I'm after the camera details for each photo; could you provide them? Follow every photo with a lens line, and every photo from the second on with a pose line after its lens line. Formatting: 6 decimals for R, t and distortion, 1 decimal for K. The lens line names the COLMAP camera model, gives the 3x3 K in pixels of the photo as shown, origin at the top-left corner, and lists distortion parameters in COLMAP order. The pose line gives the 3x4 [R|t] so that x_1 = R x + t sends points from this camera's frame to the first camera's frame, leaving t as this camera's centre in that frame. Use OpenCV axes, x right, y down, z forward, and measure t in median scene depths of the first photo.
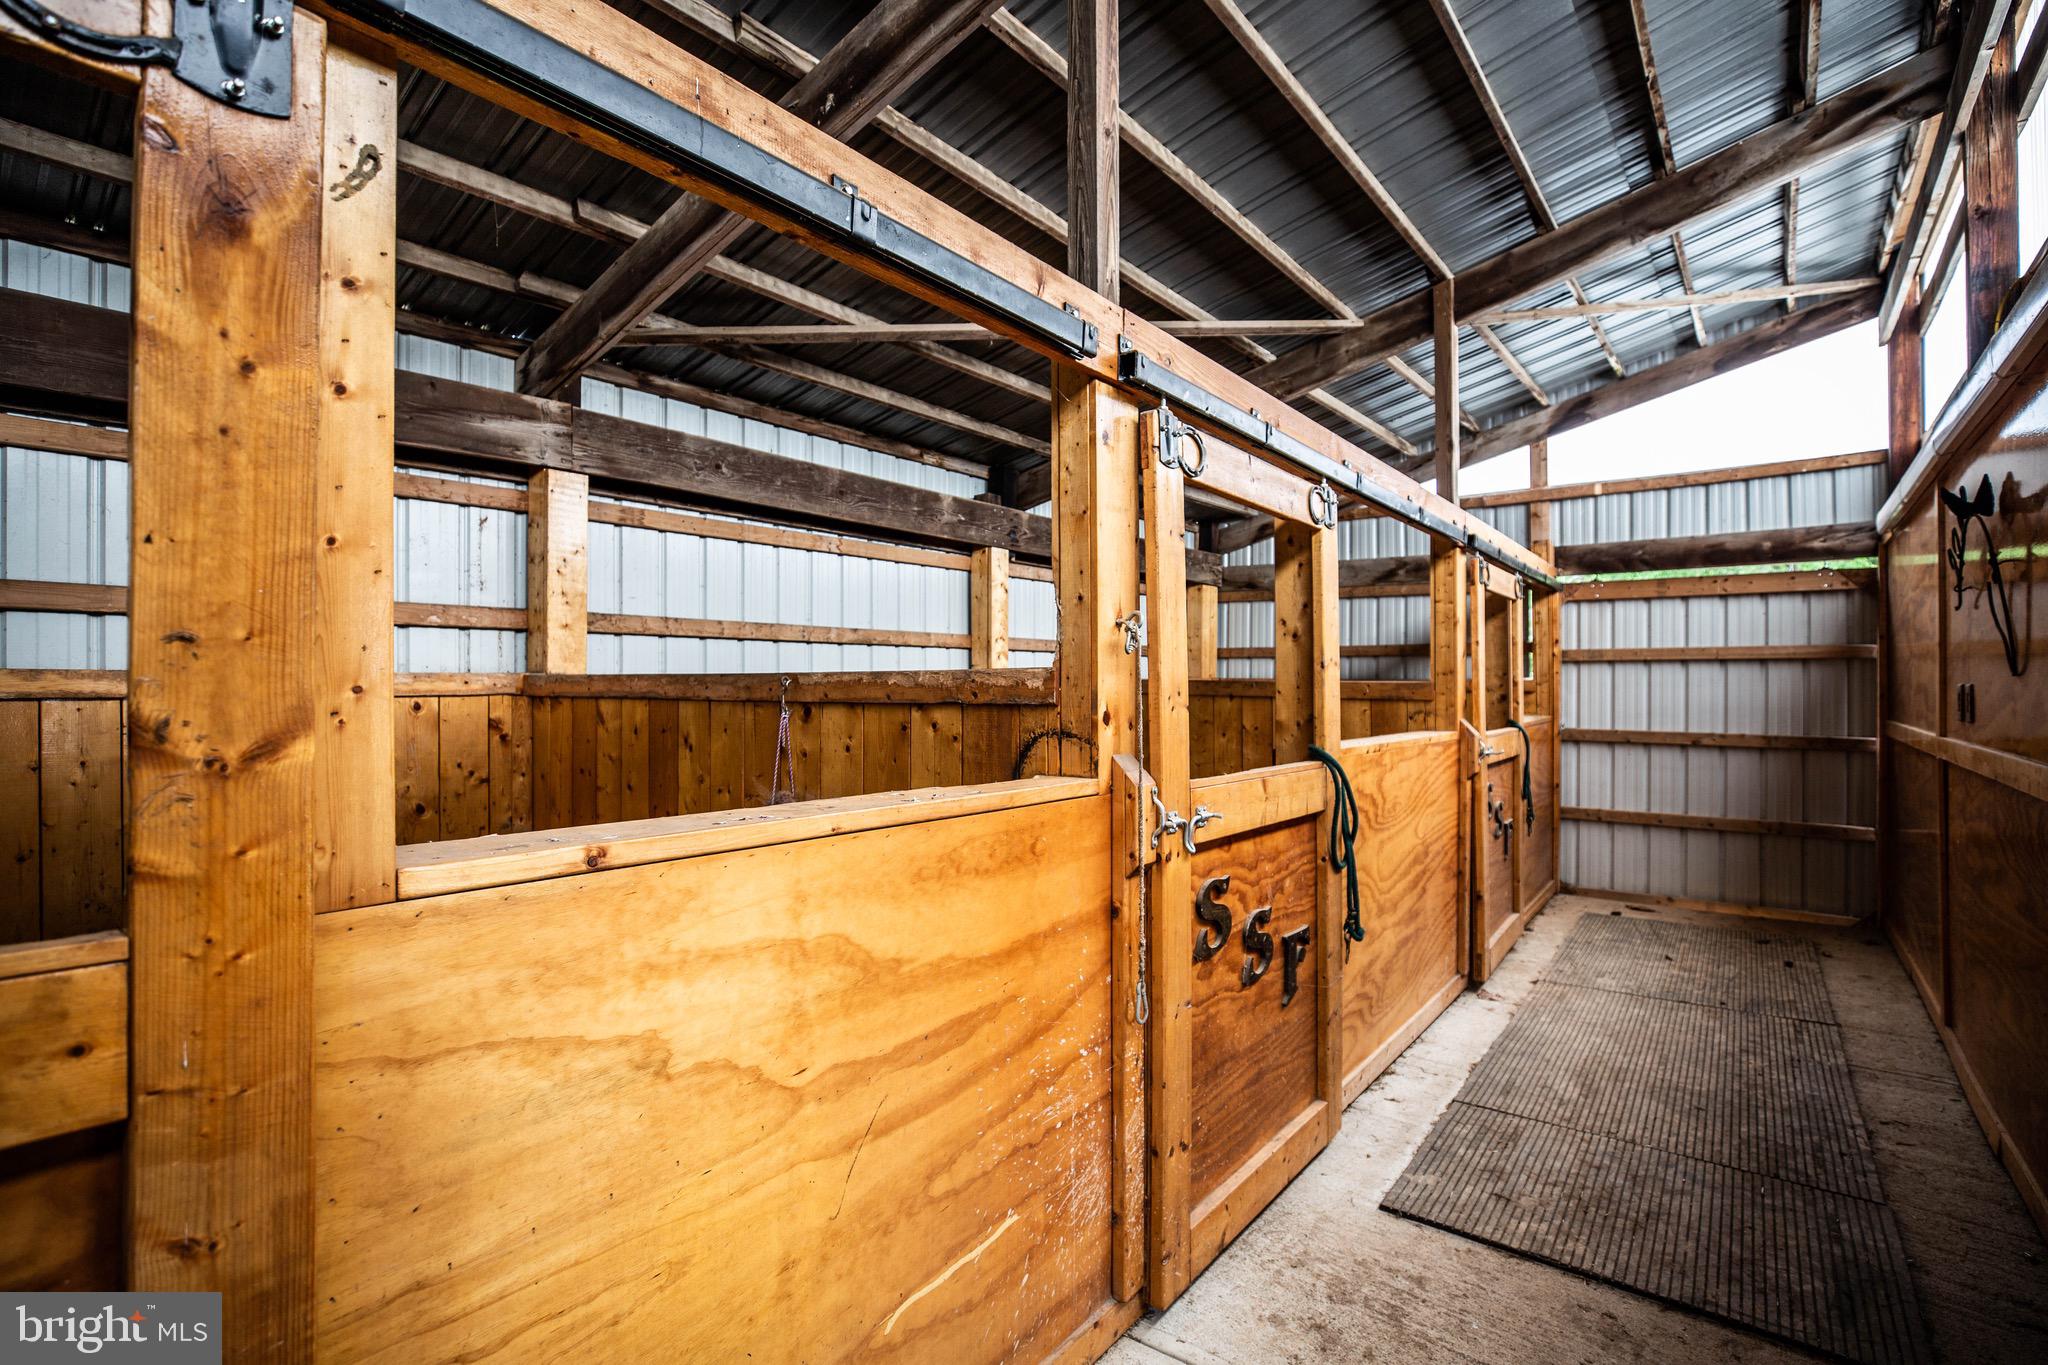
lens RADIAL K [[944.2, 0, 1035.9], [0, 944.2, 680.5], [0, 0, 1]] dist [-0.039341, 0.010406]
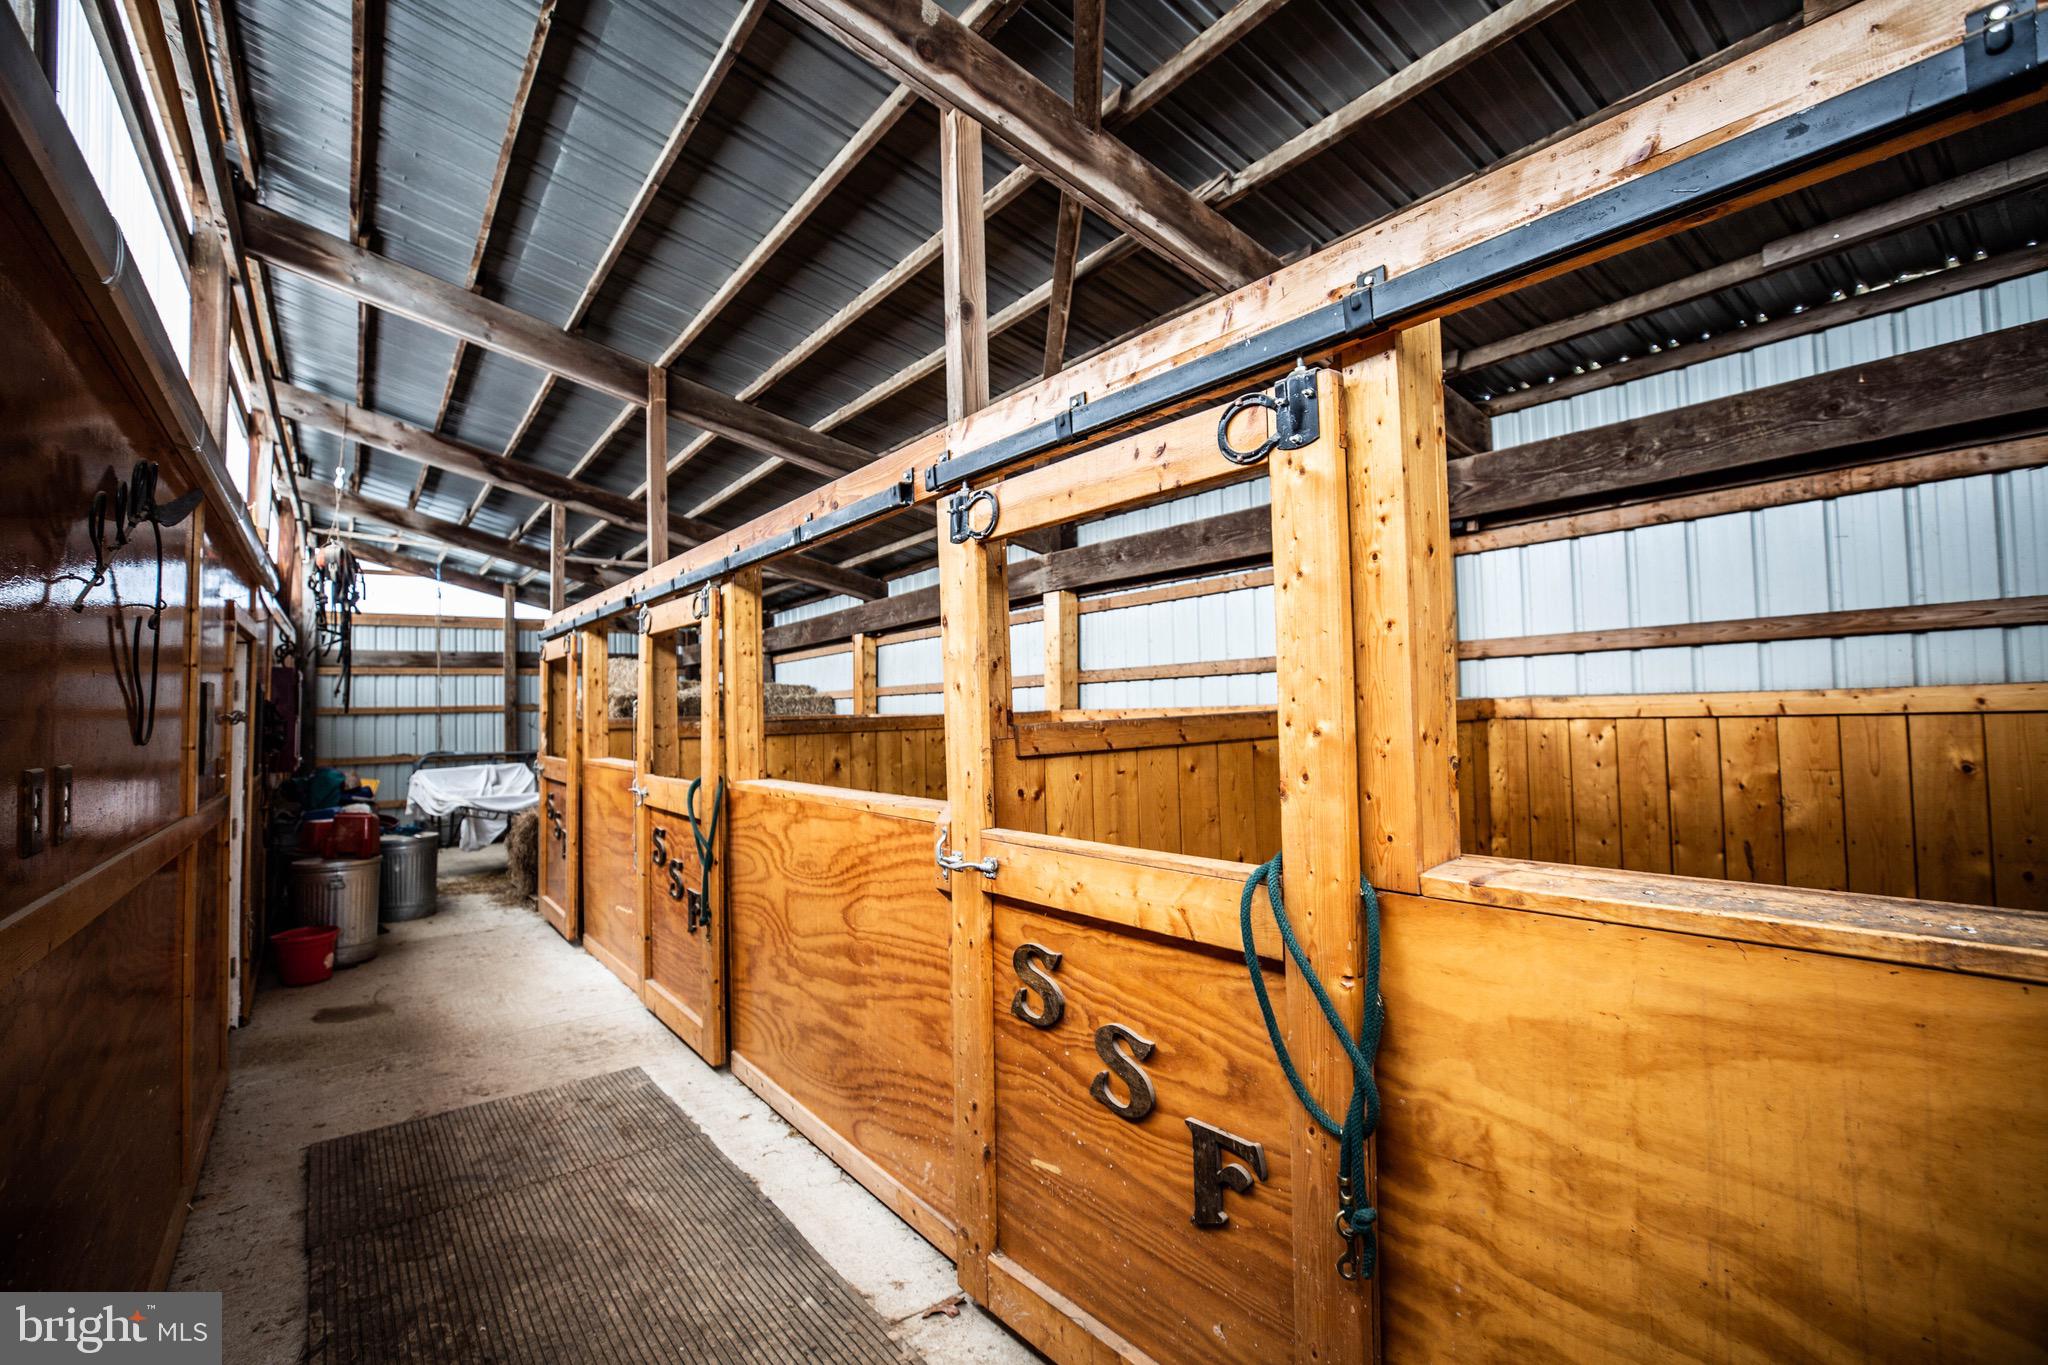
lens RADIAL K [[944.2, 0, 1035.9], [0, 944.2, 680.5], [0, 0, 1]] dist [-0.039341, 0.010406]
pose [[-0.257196, -0.023902, -0.966064, 1.328592], [0.030283, 0.999004, -0.032779, -0.006539], [0.965885, -0.037686, -0.256216, 1.594462]]
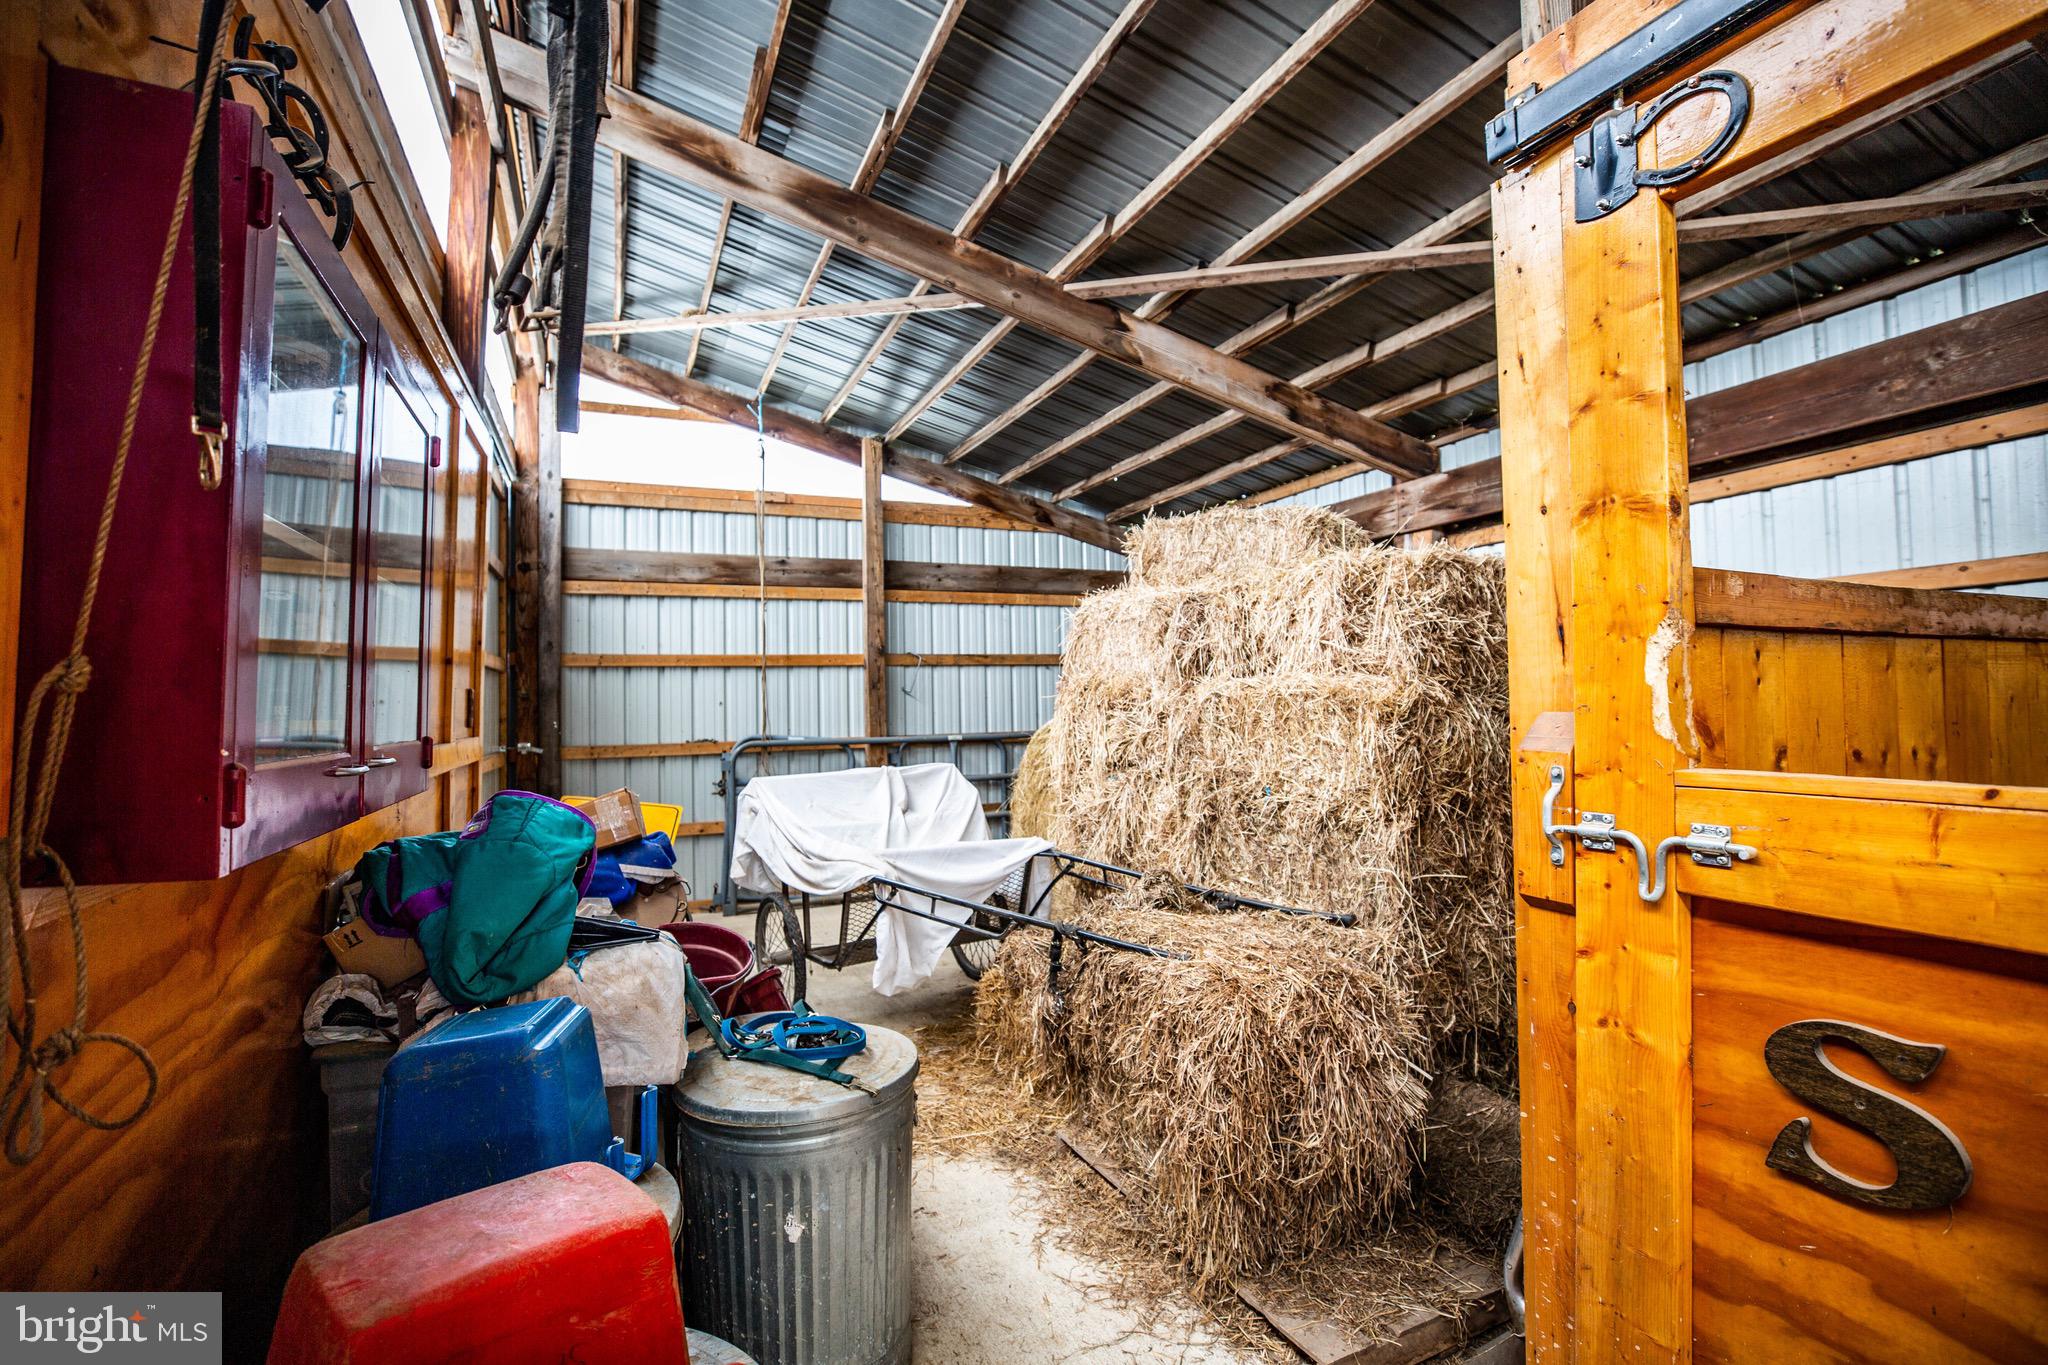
lens RADIAL K [[944.2, 0, 1035.9], [0, 944.2, 680.5], [0, 0, 1]] dist [-0.039341, 0.010406]
pose [[-0.461457, -0.012950, -0.887068, 0.979013], [0.025250, 0.999297, -0.027724, 0.003325], [0.886803, -0.035192, -0.460805, 1.158269]]
